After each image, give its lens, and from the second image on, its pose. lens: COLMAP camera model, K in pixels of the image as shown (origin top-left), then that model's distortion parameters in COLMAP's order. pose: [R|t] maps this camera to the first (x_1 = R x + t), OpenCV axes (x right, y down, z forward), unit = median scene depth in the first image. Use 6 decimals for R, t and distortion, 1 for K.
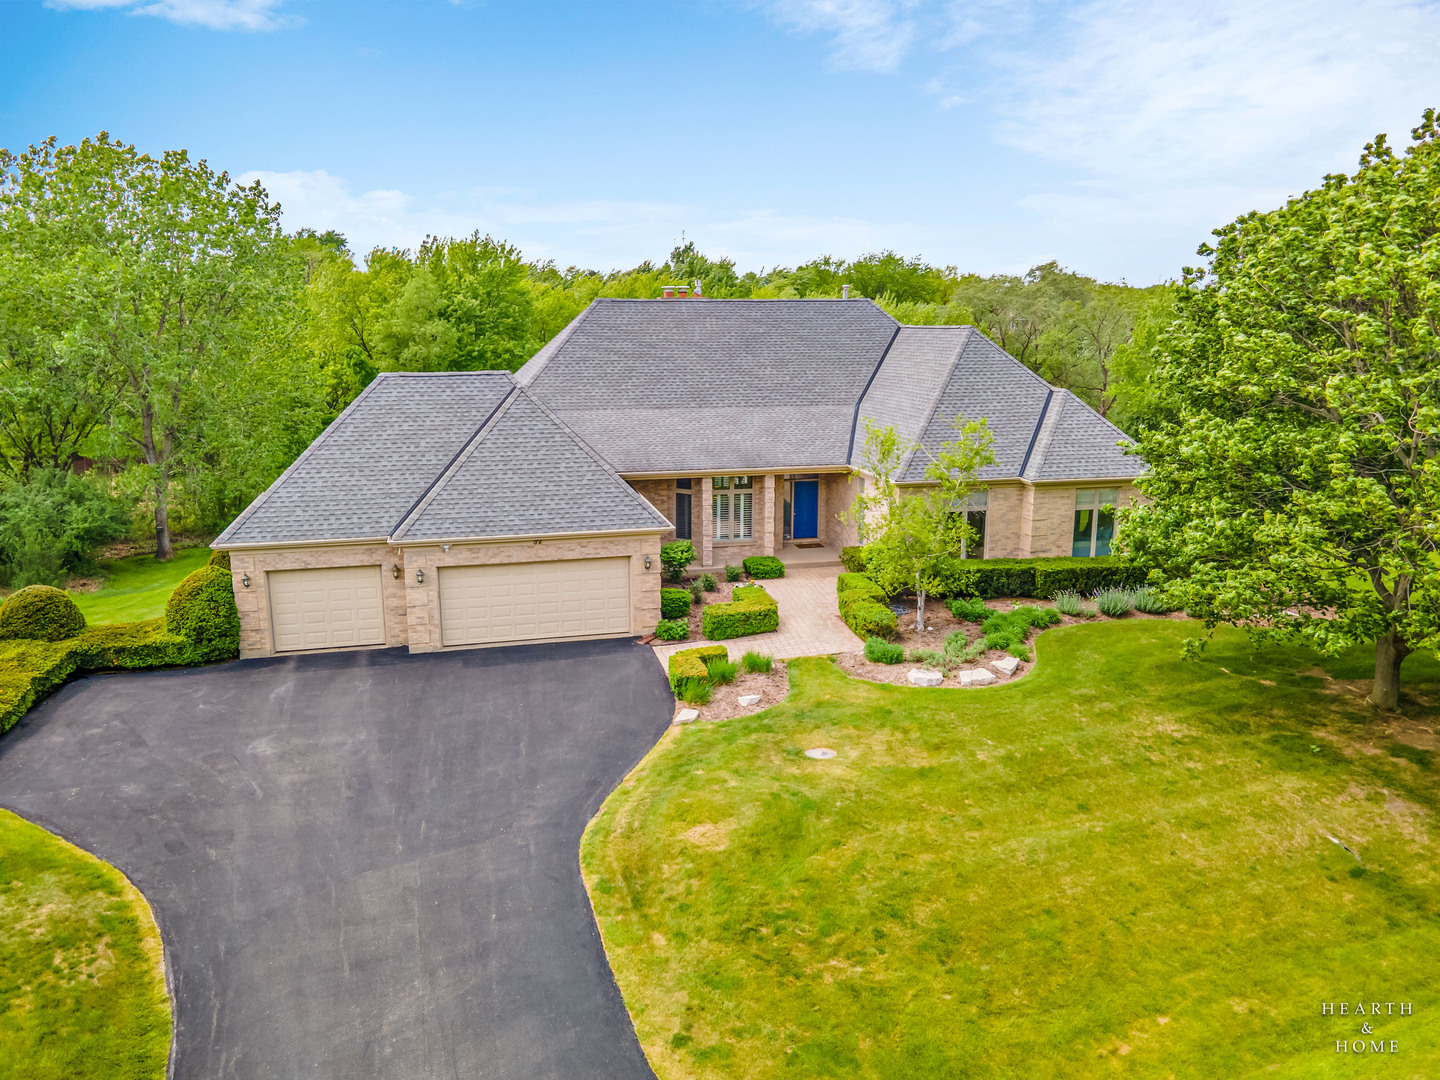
lens RADIAL K [[1032.6, 0, 704.0], [0, 1032.6, 535.5], [0, 0, 1]] dist [0.045927, -0.000558]
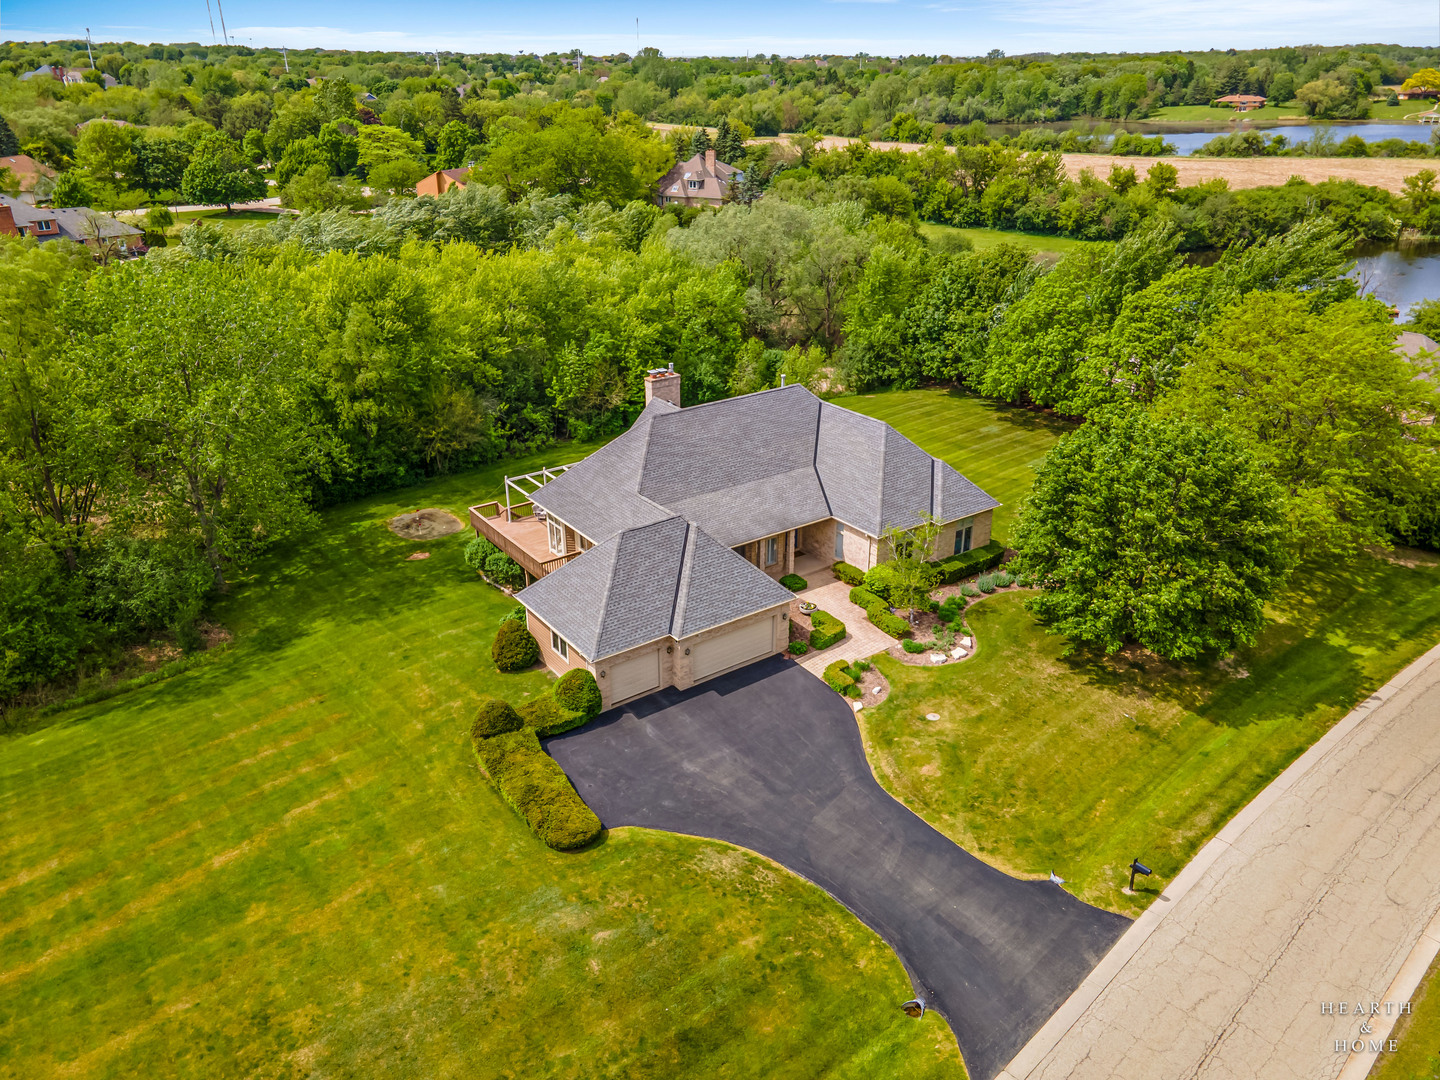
lens RADIAL K [[1032.6, 0, 704.0], [0, 1032.6, 535.5], [0, 0, 1]] dist [0.045927, -0.000558]
pose [[0.930524, -0.155483, 0.331587, -1.049415], [0.082298, 0.971023, 0.224367, -0.728207], [-0.356864, -0.181490, 0.916357, -0.830624]]
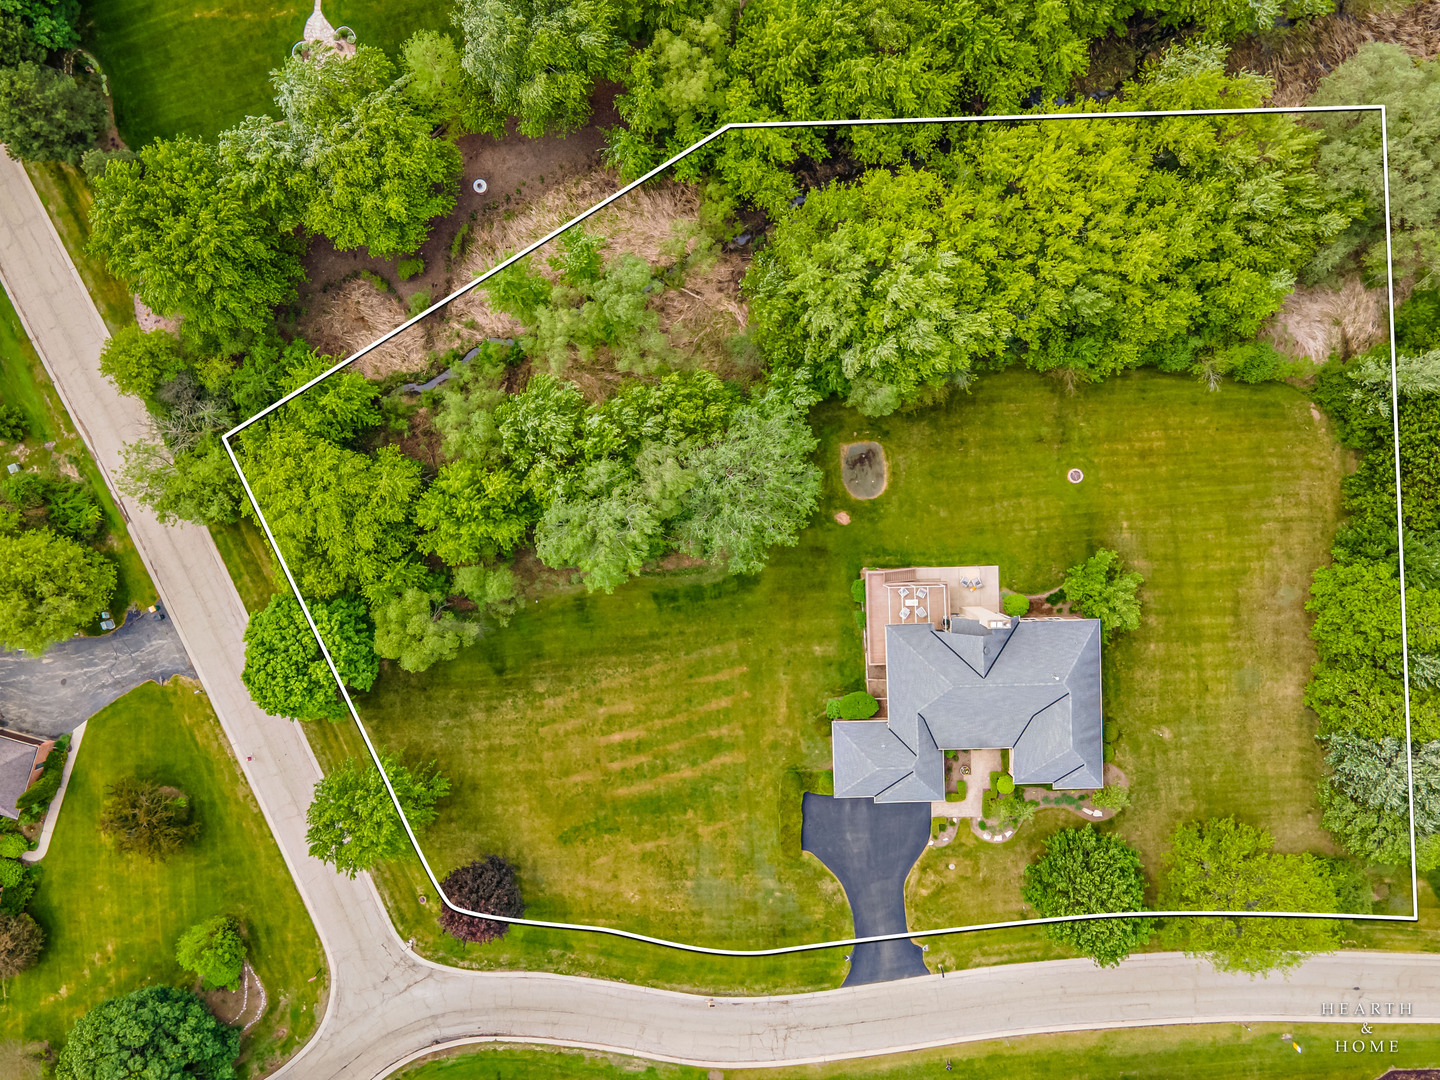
lens RADIAL K [[1032.6, 0, 704.0], [0, 1032.6, 535.5], [0, 0, 1]] dist [0.045927, -0.000558]
pose [[0.977117, 0.212149, 0.015340, -1.589017], [-0.055824, 0.186186, 0.980927, -5.327055], [0.205246, -0.959337, 0.193769, 1.345676]]
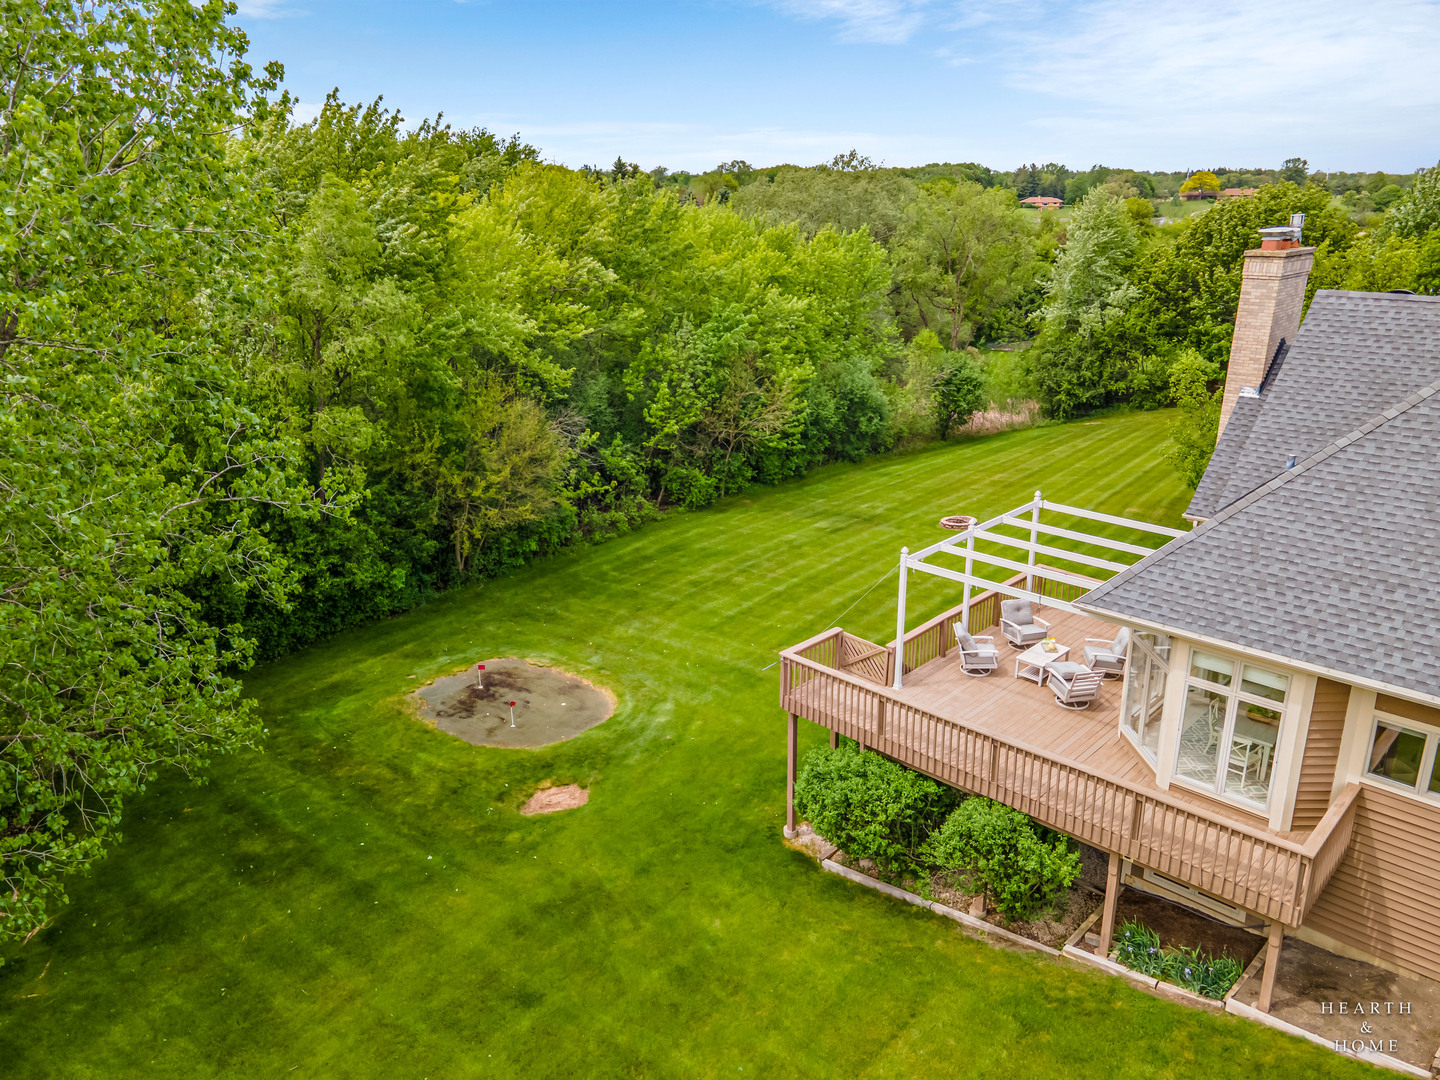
lens RADIAL K [[1037.6, 0, 713.9], [0, 1037.6, 504.0], [0, 0, 1]] dist [0.056665, -0.002926]
pose [[0.834373, -0.153499, 0.529396, -1.250832], [0.111622, 0.987596, 0.110429, -0.430807], [-0.539780, -0.033047, 0.841157, 1.503516]]
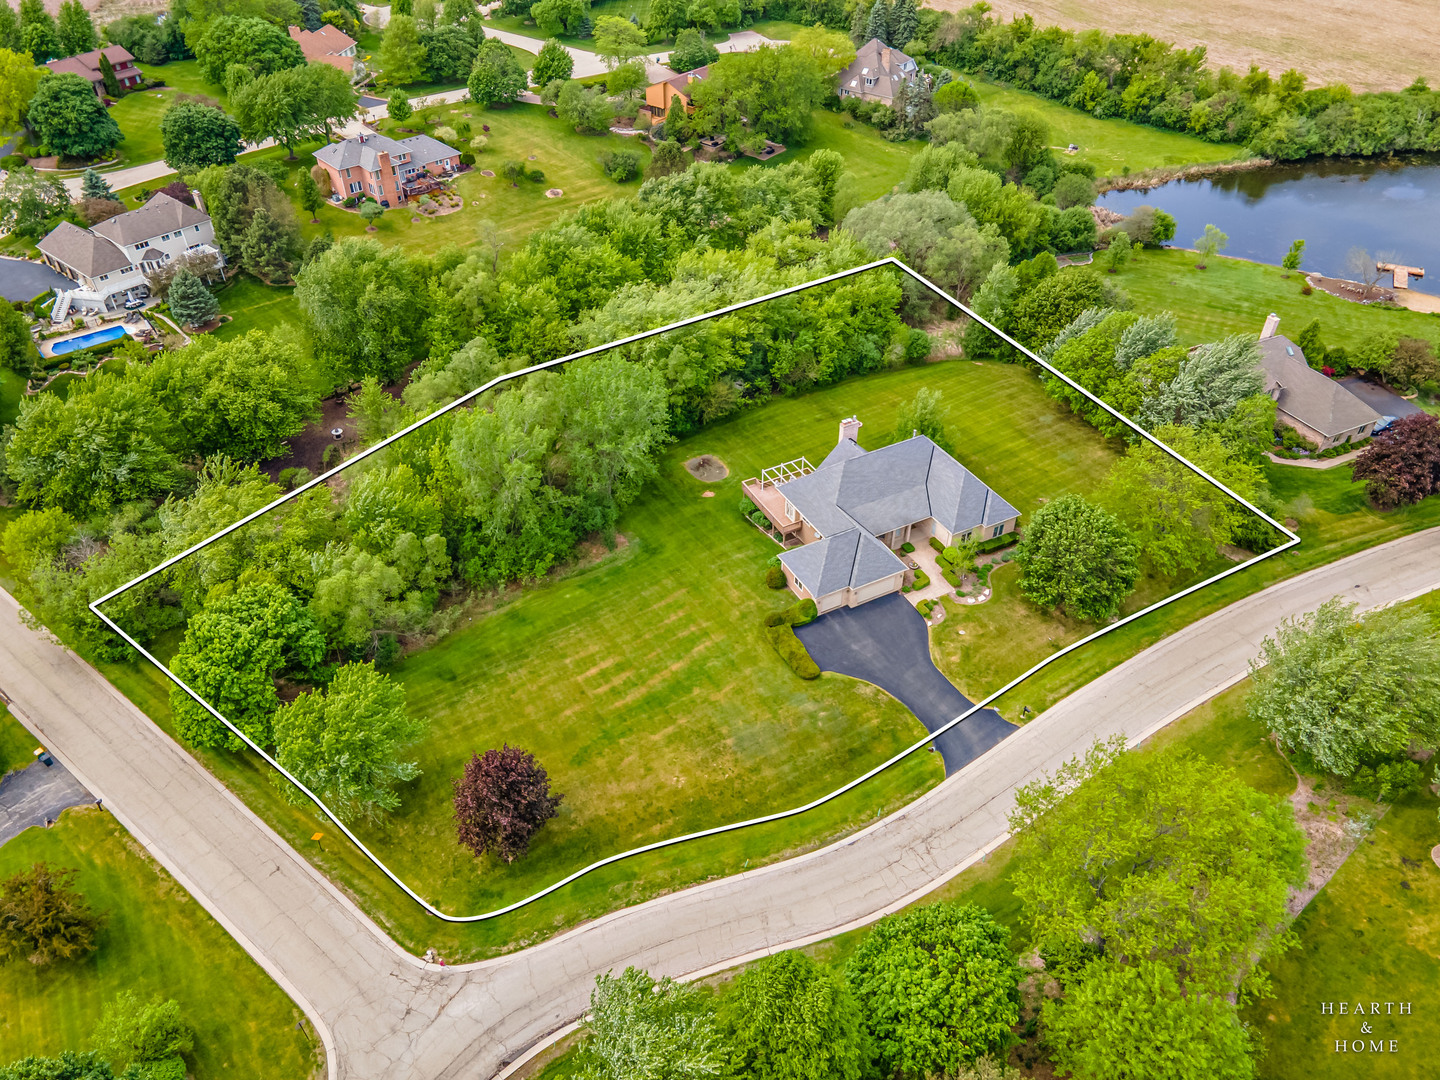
lens RADIAL K [[1037.6, 0, 713.9], [0, 1037.6, 504.0], [0, 0, 1]] dist [0.056665, -0.002926]
pose [[0.969997, -0.149887, 0.191413, -2.009039], [0.050978, 0.895229, 0.442680, -2.758081], [-0.237711, -0.419641, 0.876011, -3.027294]]
